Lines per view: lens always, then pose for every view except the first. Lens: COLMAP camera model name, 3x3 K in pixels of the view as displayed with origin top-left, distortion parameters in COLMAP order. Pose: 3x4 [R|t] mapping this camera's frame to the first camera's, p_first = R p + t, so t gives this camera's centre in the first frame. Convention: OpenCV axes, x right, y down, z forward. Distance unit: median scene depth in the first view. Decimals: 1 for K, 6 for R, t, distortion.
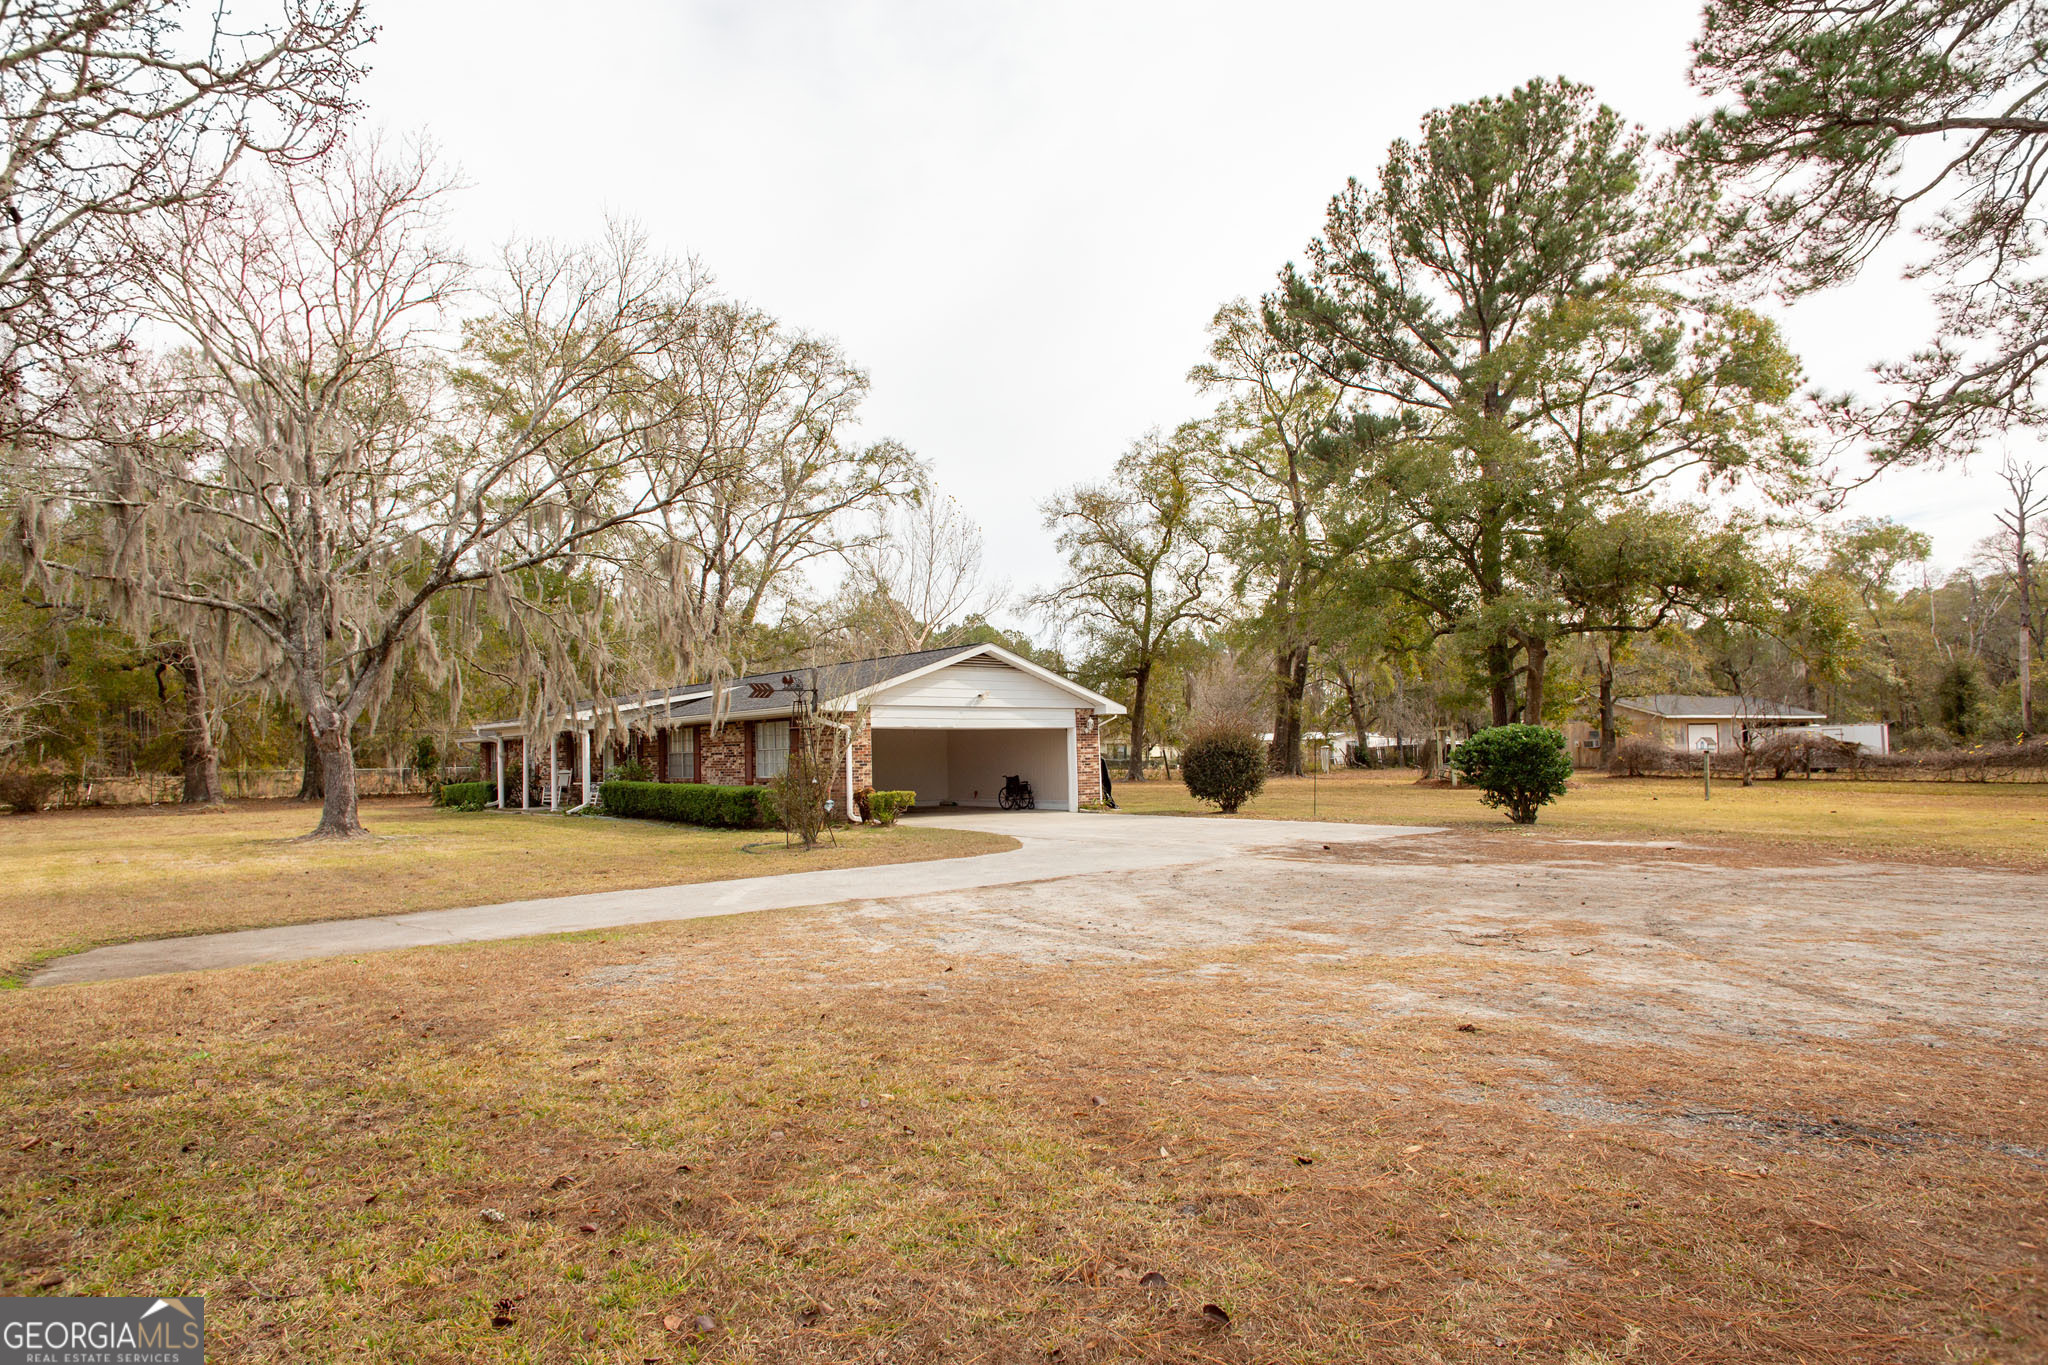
lens RADIAL K [[1127.6, 0, 1019.2], [0, 1127.6, 708.2], [0, 0, 1]] dist [0.004871, 0.001211]
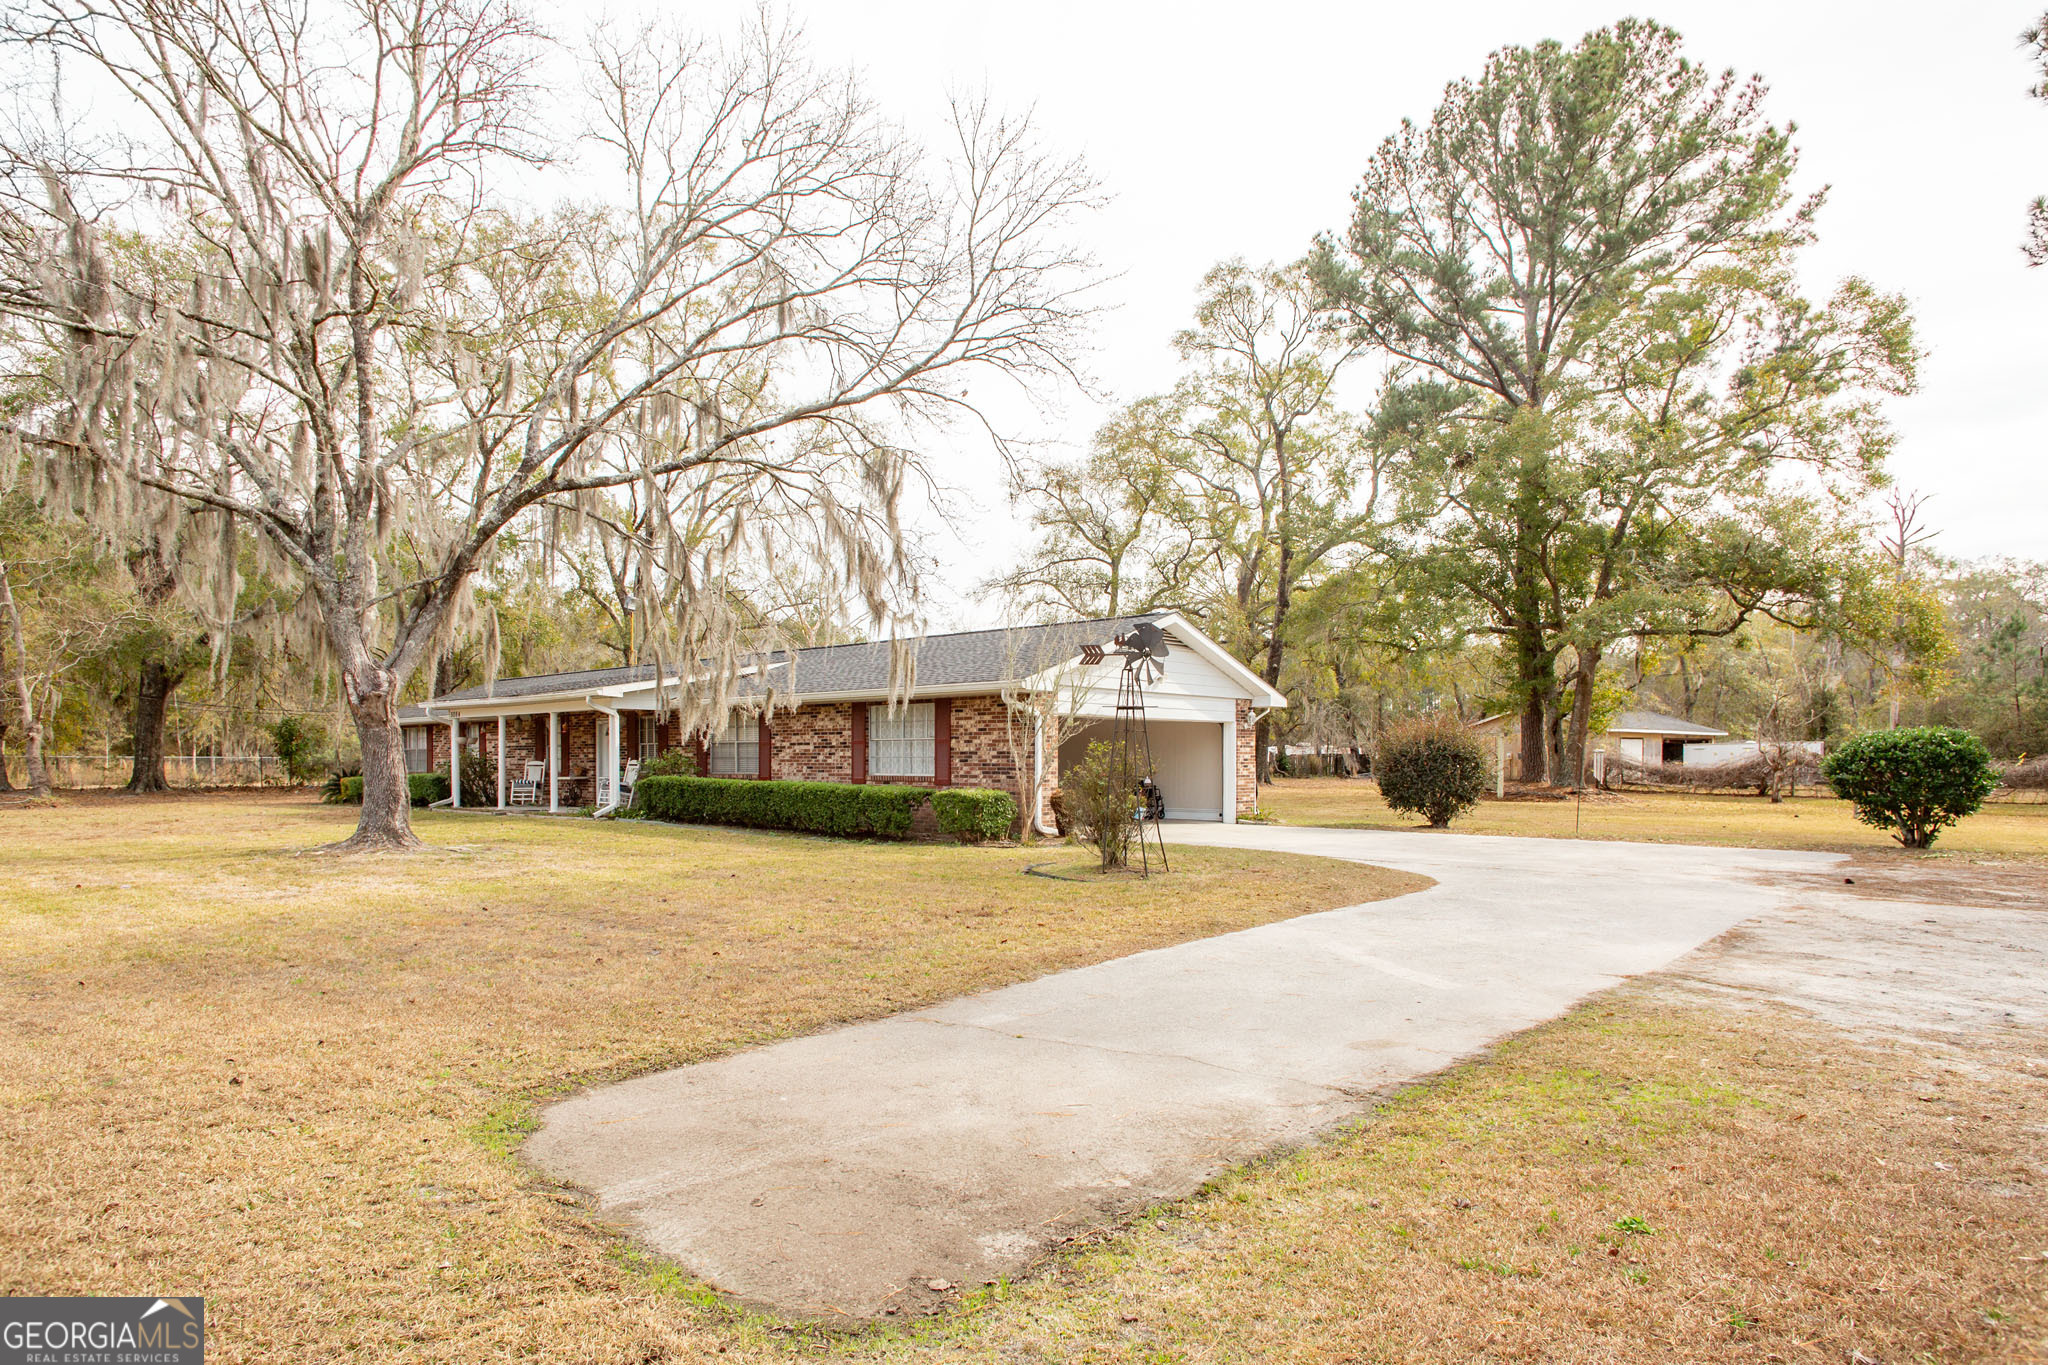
lens RADIAL K [[1150.8, 0, 972.9], [0, 1150.8, 751.5], [0, 0, 1]] dist [0.019229, -0.012260]
pose [[0.992029, 0.020997, 0.124251, -0.158889], [-0.025424, 0.999093, 0.034147, 0.009646], [-0.123422, -0.037034, 0.991663, 0.119142]]
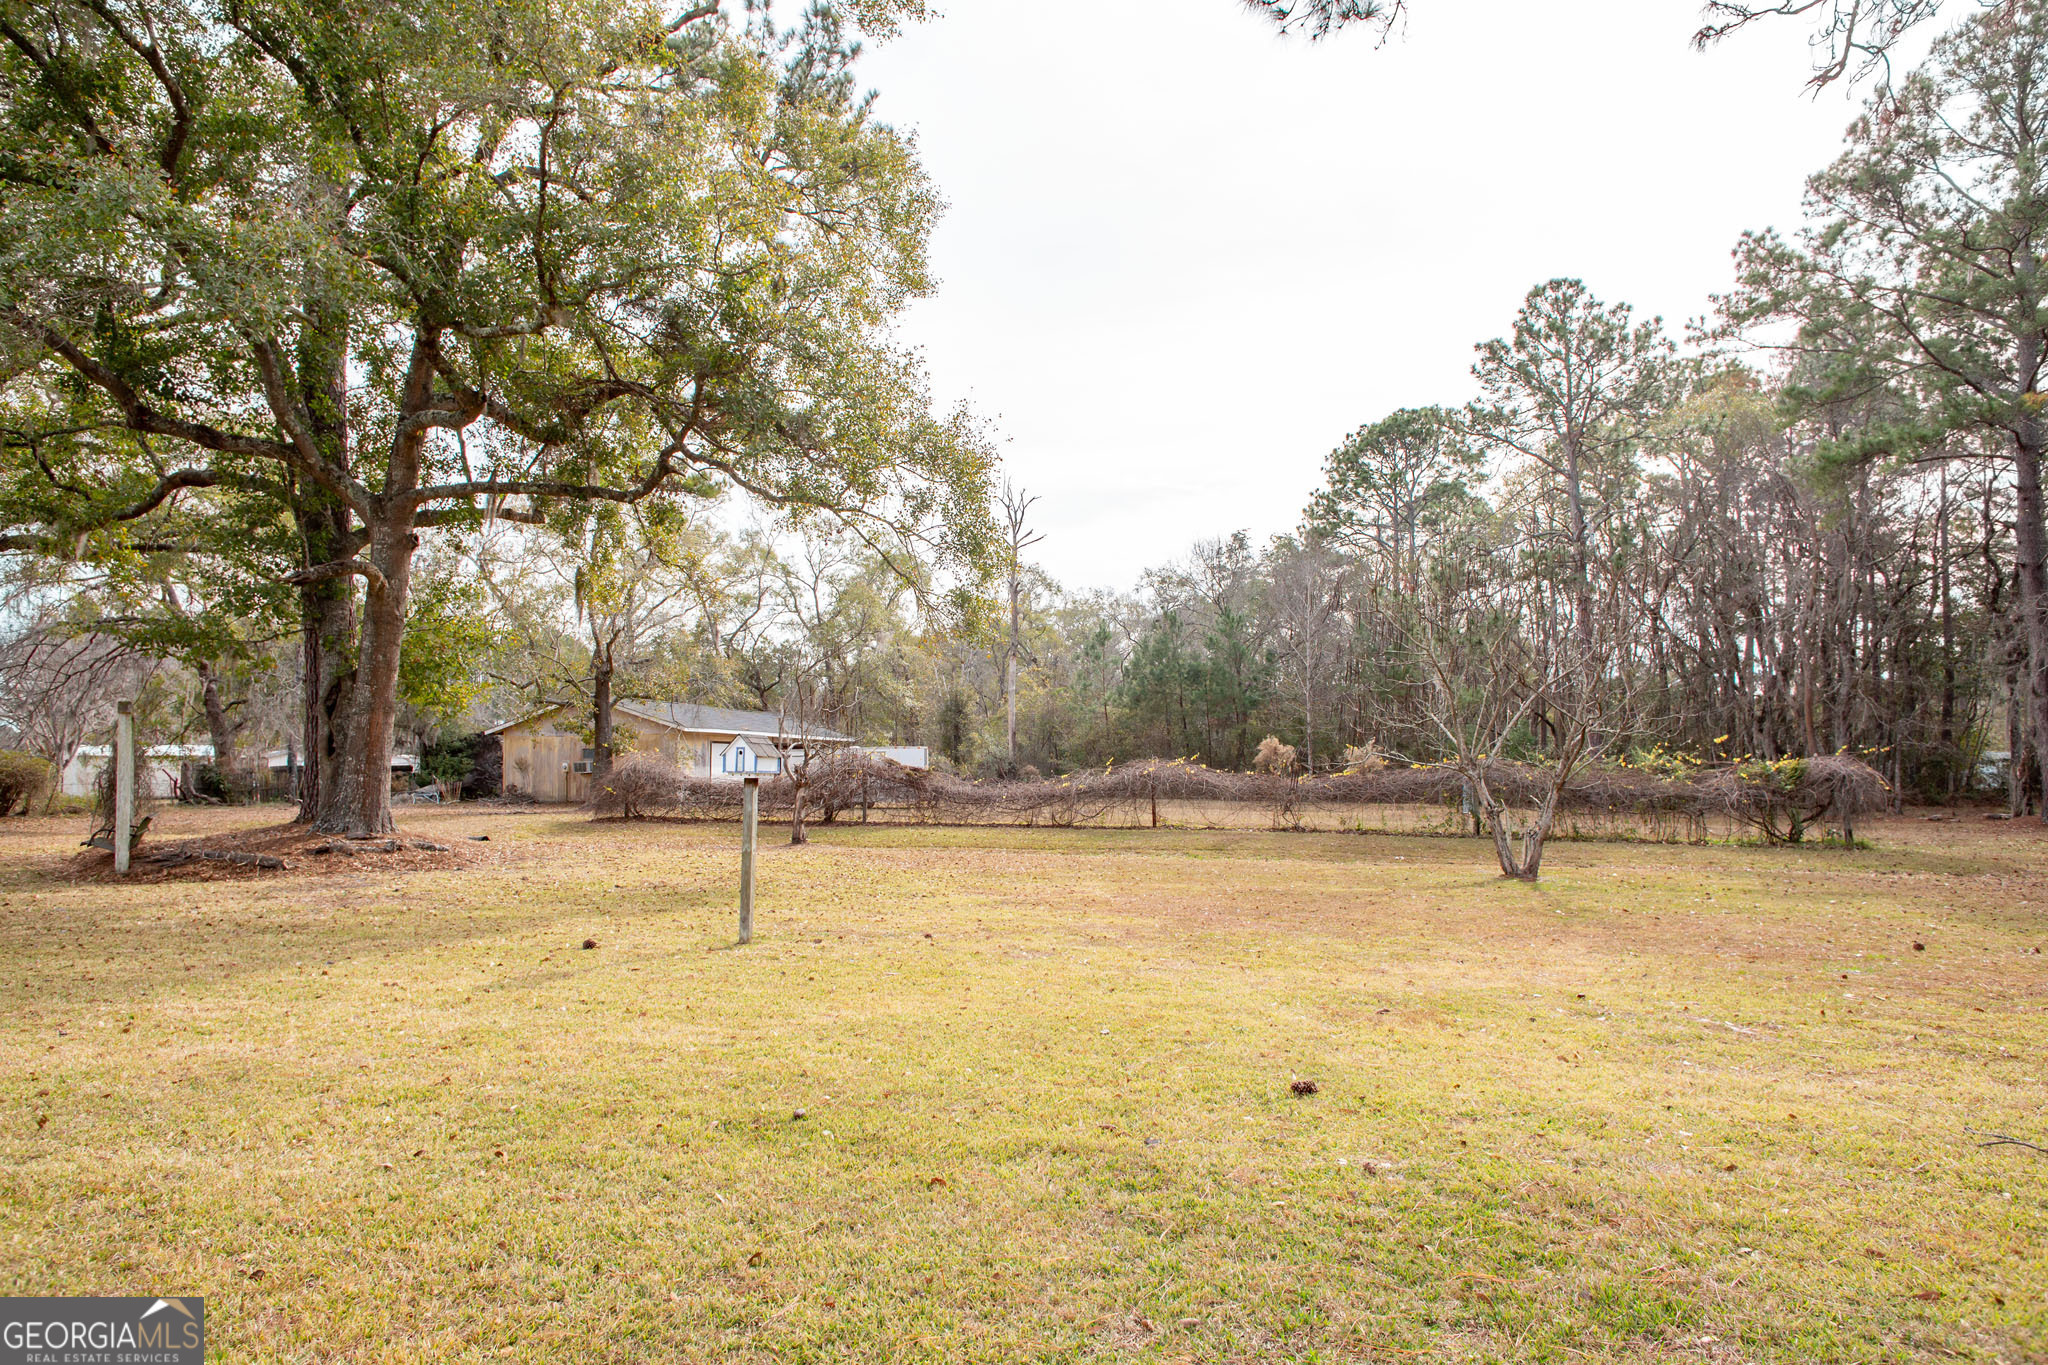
lens RADIAL K [[1177.4, 0, 1024.0], [0, 1177.4, 682.5], [0, 0, 1]] dist [0.002681, 0.000452]
pose [[0.704193, 0.064533, 0.707070, 0.323589], [-0.035007, 0.997805, -0.056203, 0.019308], [-0.709145, 0.014826, 0.704907, 0.535927]]
